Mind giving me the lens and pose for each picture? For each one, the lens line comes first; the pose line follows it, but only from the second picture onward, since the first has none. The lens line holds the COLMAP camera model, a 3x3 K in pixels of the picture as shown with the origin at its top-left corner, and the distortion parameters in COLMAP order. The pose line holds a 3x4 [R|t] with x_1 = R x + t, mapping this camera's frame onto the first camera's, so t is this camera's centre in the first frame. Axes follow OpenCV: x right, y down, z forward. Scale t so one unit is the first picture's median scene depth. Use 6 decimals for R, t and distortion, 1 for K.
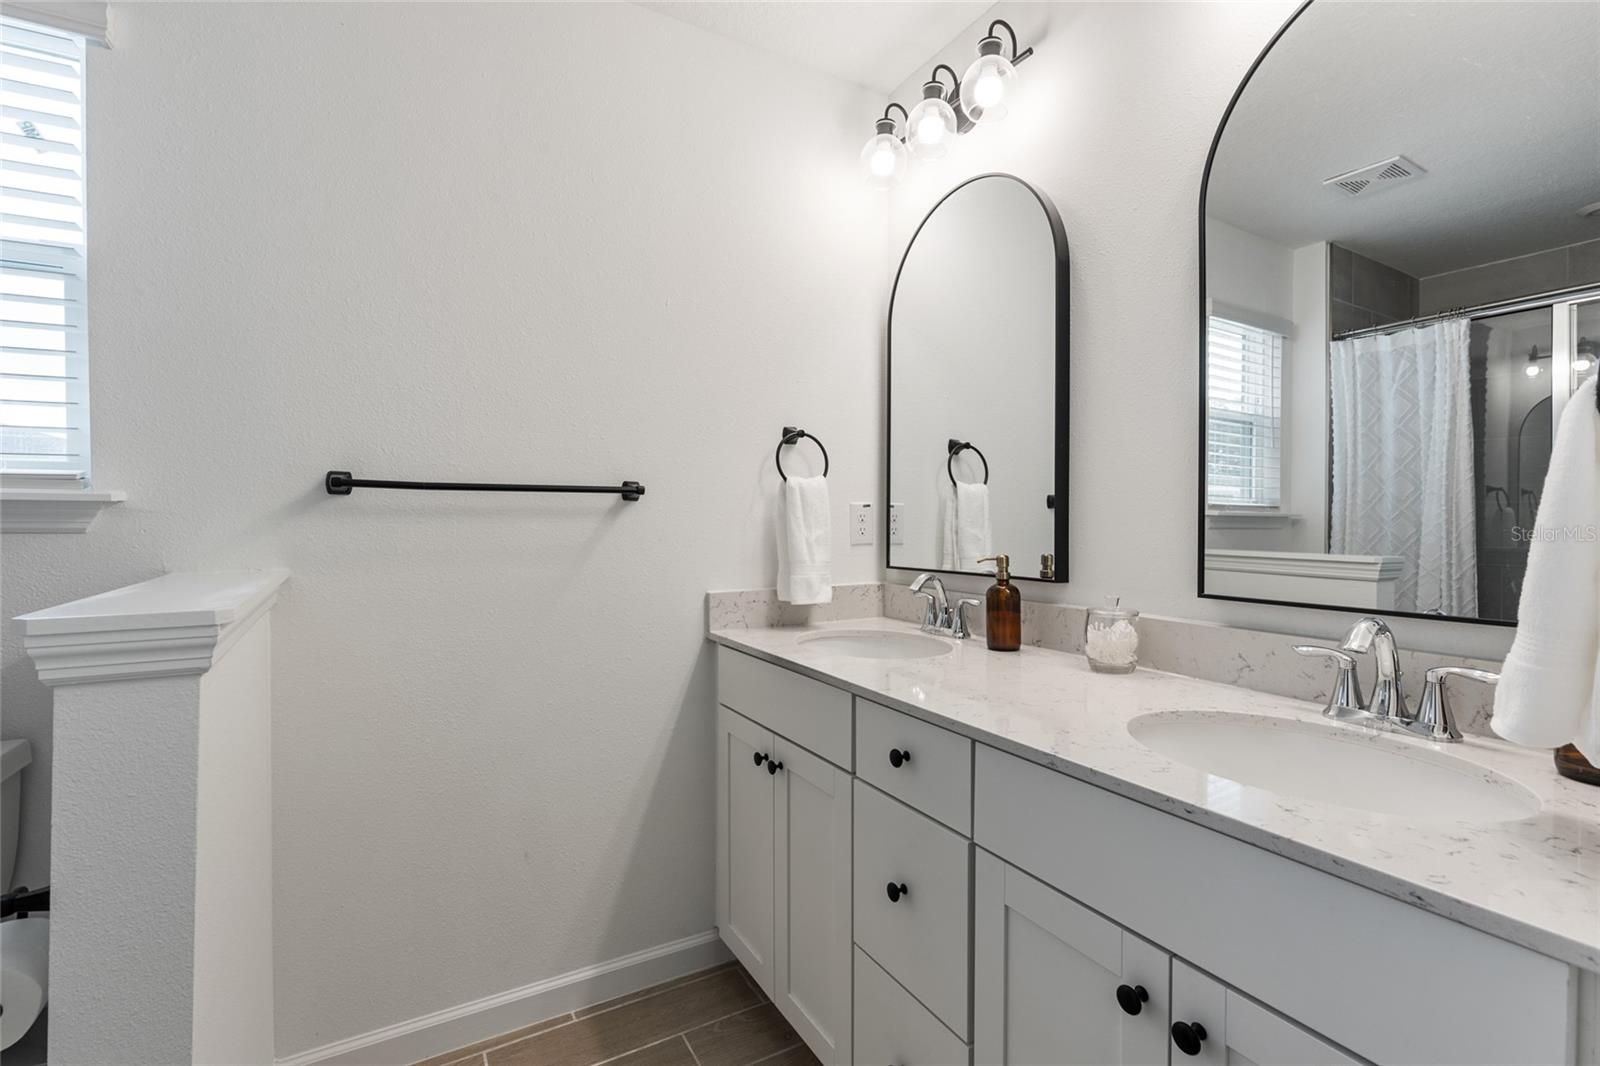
lens RADIAL K [[718.5, 0, 800.0], [0, 718.5, 533.0], [0, 0, 1]] dist [-0.000599, -0.000130]
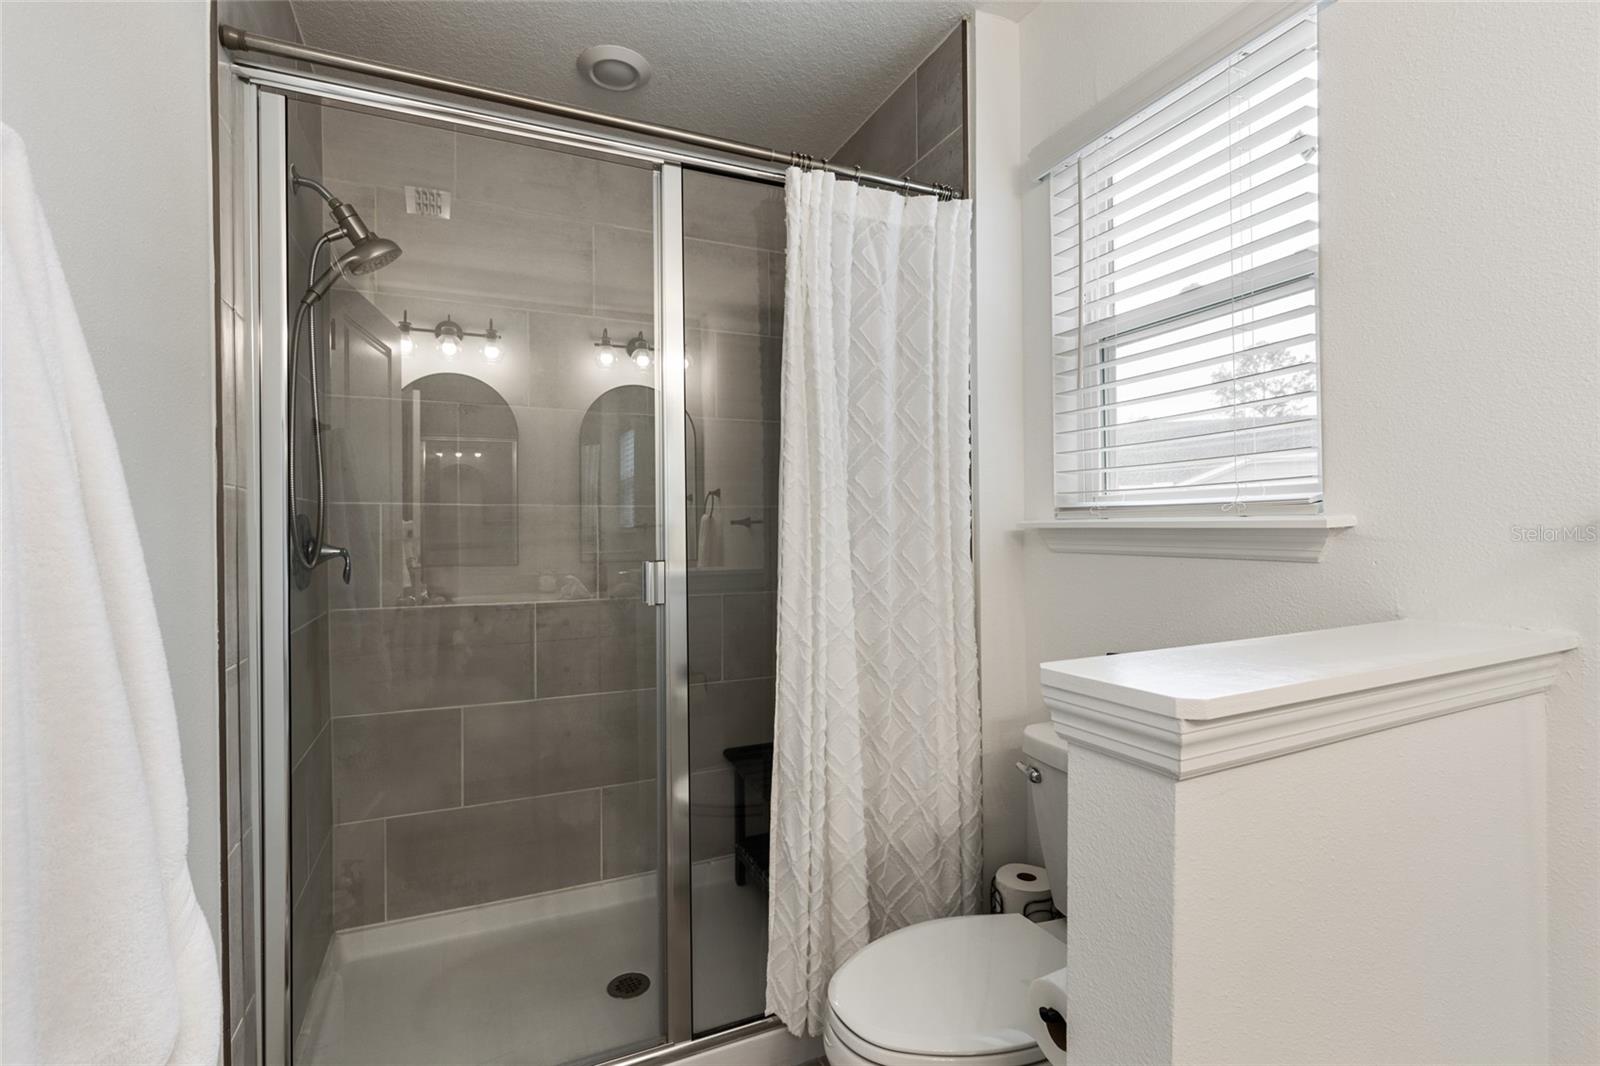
lens RADIAL K [[718.5, 0, 800.0], [0, 718.5, 533.0], [0, 0, 1]] dist [-0.000599, -0.000130]
pose [[-0.096609, 0.003625, -0.995316, -0.040792], [-0.006156, 0.999972, 0.004240, -0.037085], [0.995303, 0.006537, -0.096584, 0.445401]]
